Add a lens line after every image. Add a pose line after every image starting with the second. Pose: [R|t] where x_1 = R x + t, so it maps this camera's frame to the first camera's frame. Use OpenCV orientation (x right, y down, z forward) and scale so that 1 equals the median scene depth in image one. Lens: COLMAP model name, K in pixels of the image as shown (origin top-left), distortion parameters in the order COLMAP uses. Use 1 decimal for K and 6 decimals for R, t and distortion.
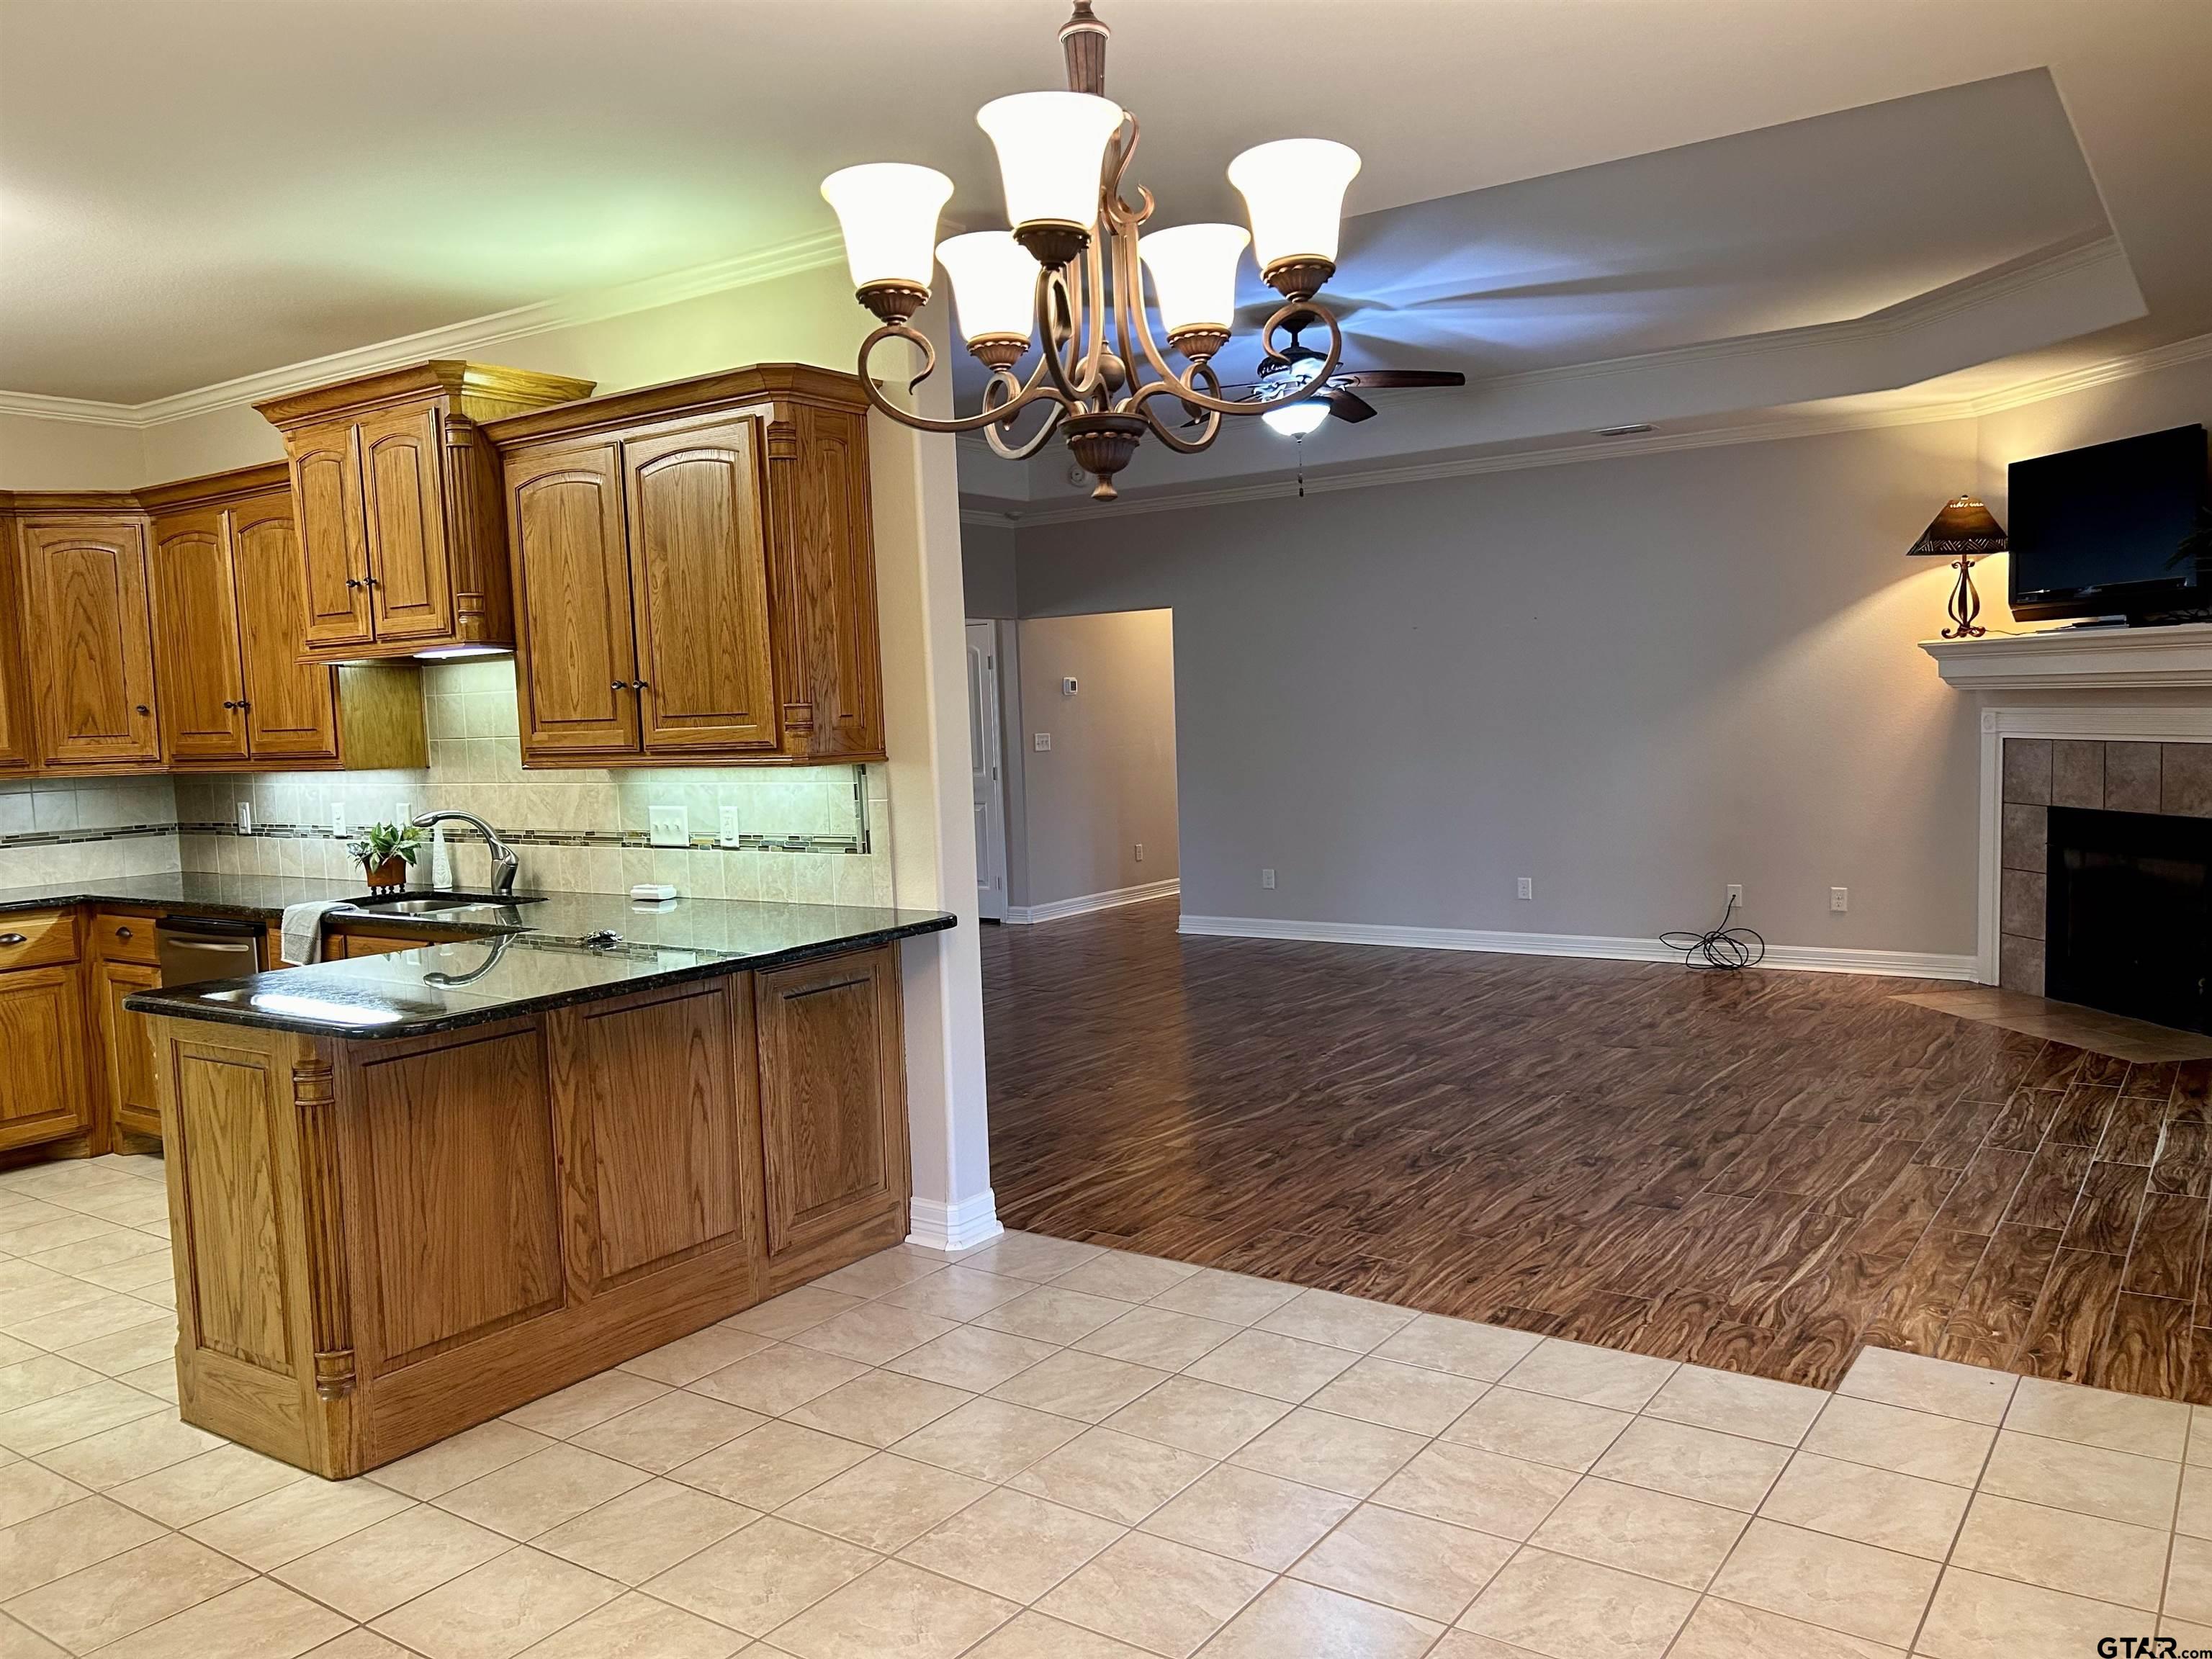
lens RADIAL K [[1663.9, 0, 1118.7], [0, 1663.9, 839.0], [0, 0, 1]] dist [0.053506, -0.061082]
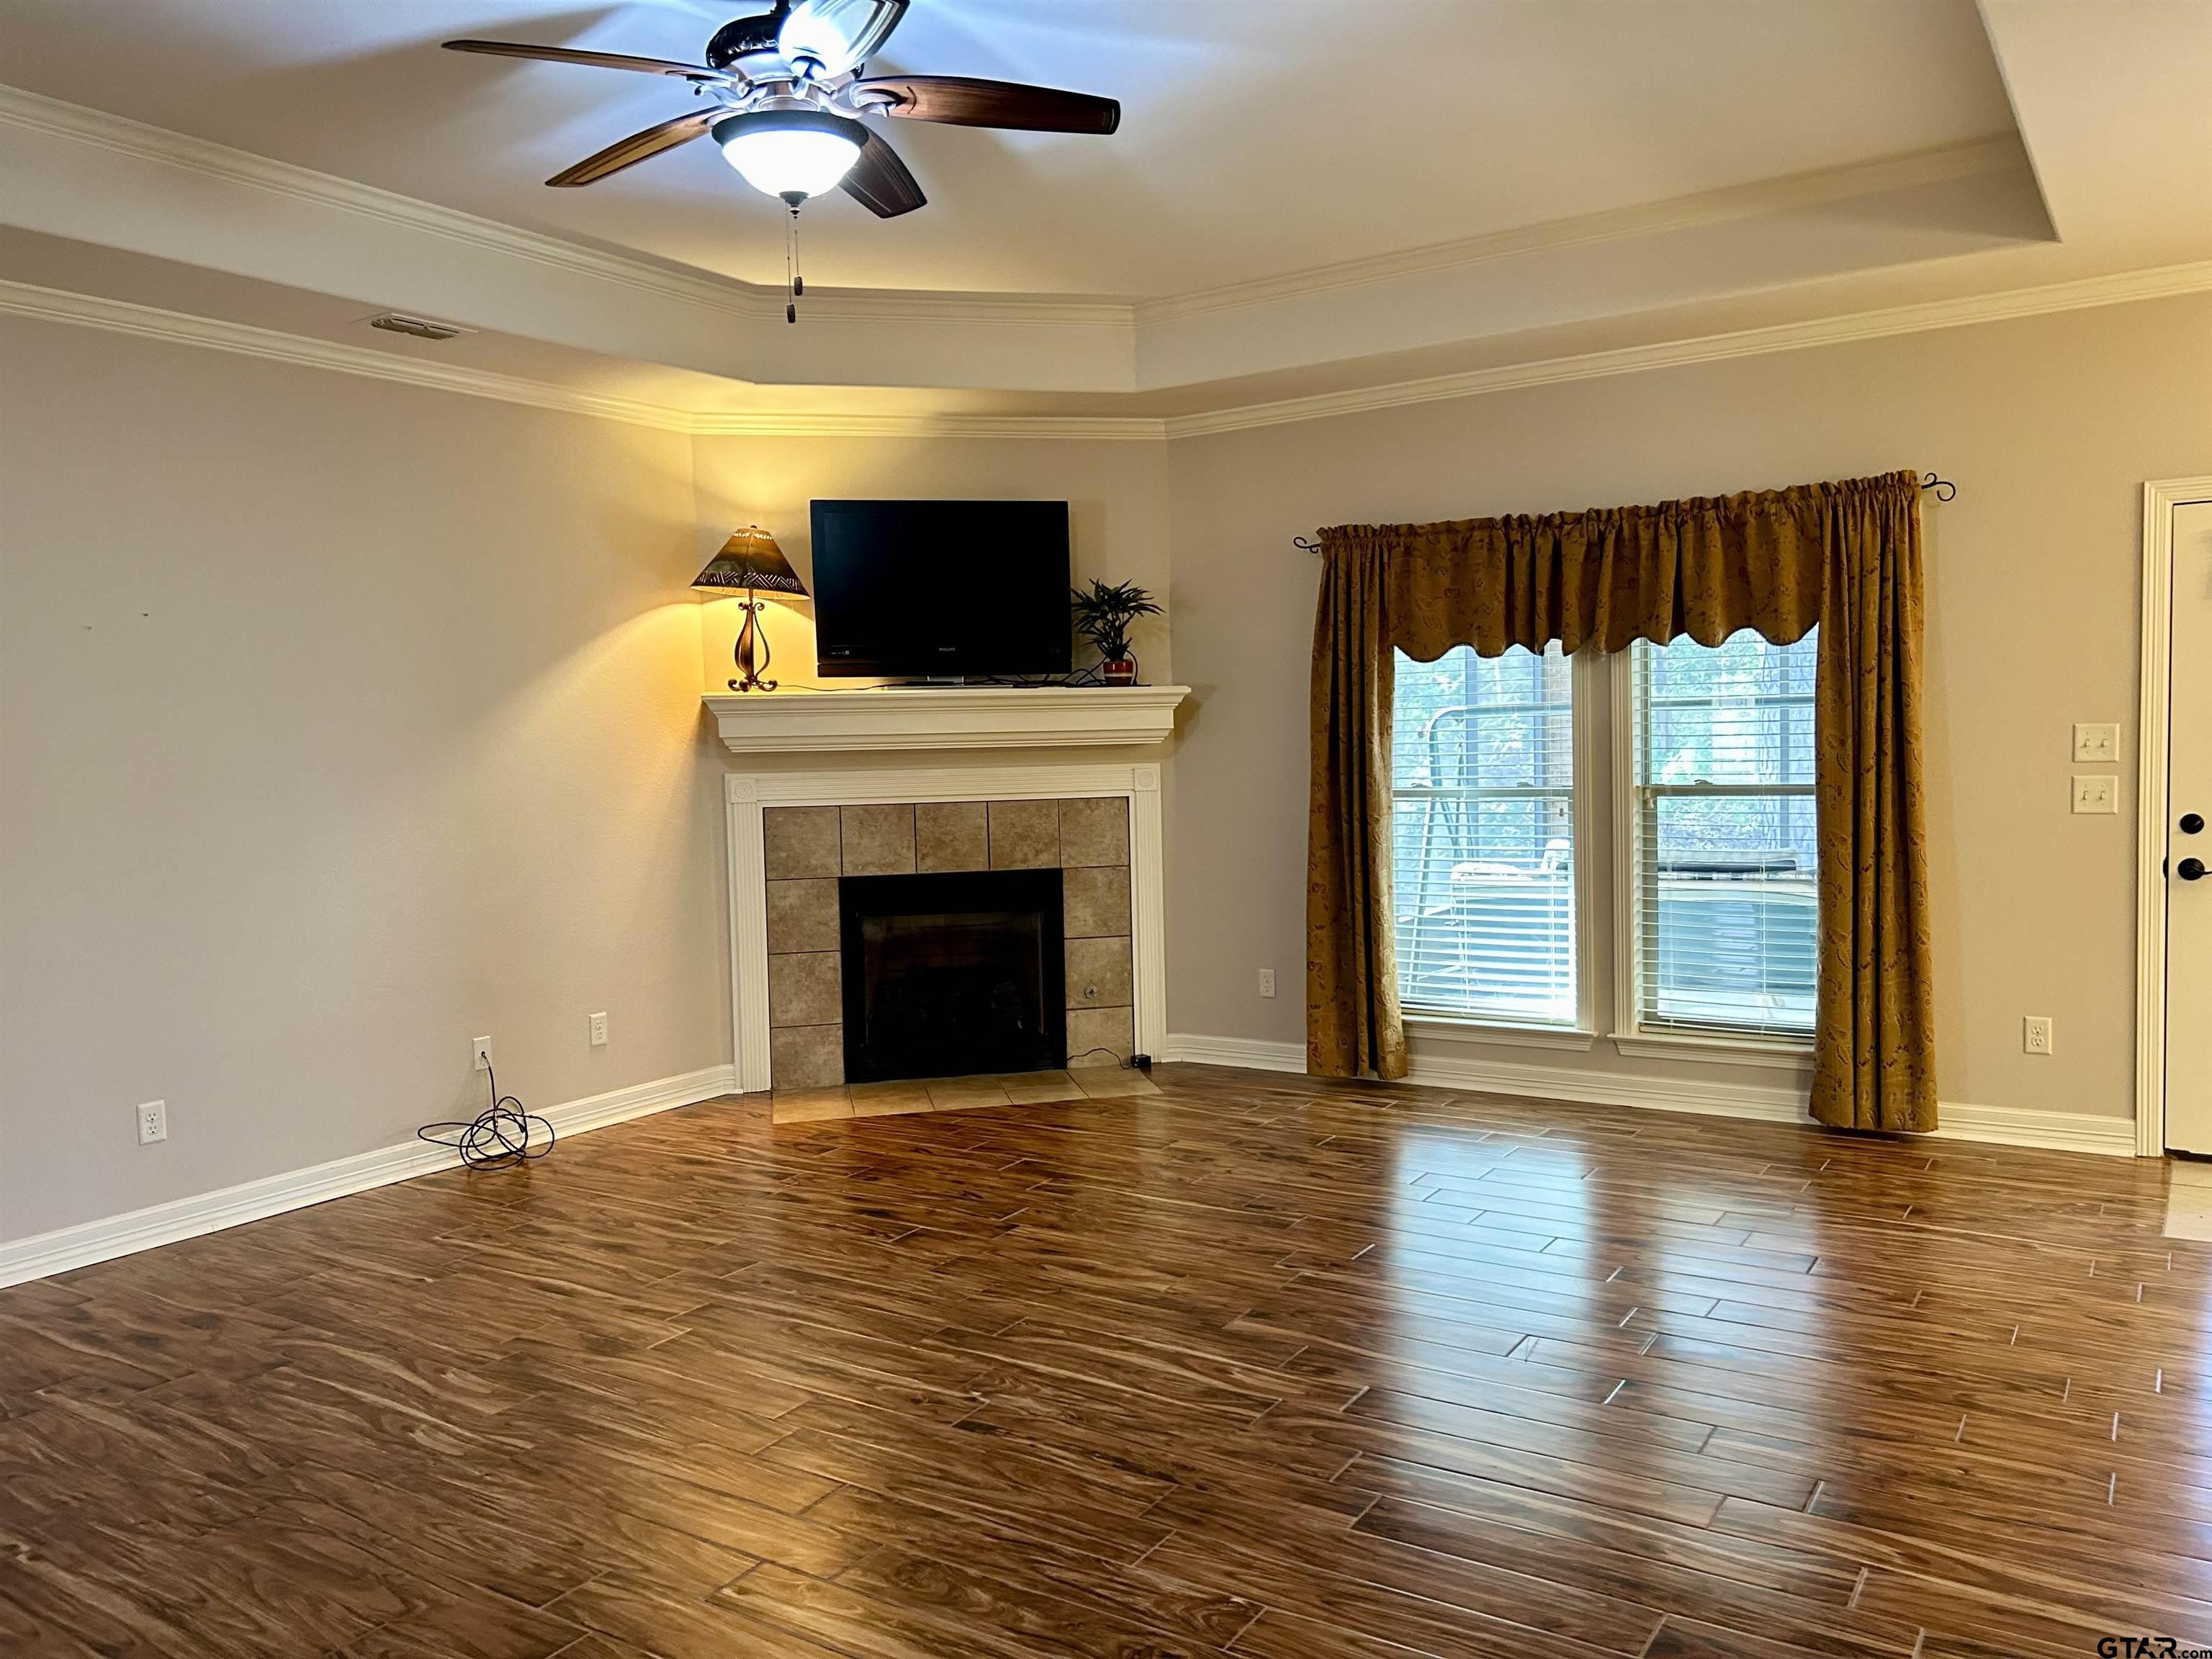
lens RADIAL K [[1663.9, 0, 1131.1], [0, 1663.9, 851.7], [0, 0, 1]] dist [0.053506, -0.061082]
pose [[-0.031489, -0.038822, 0.998750, -0.563914], [0.109303, 0.993119, 0.042049, -0.083981], [-0.993510, 0.110491, -0.027029, 1.323468]]
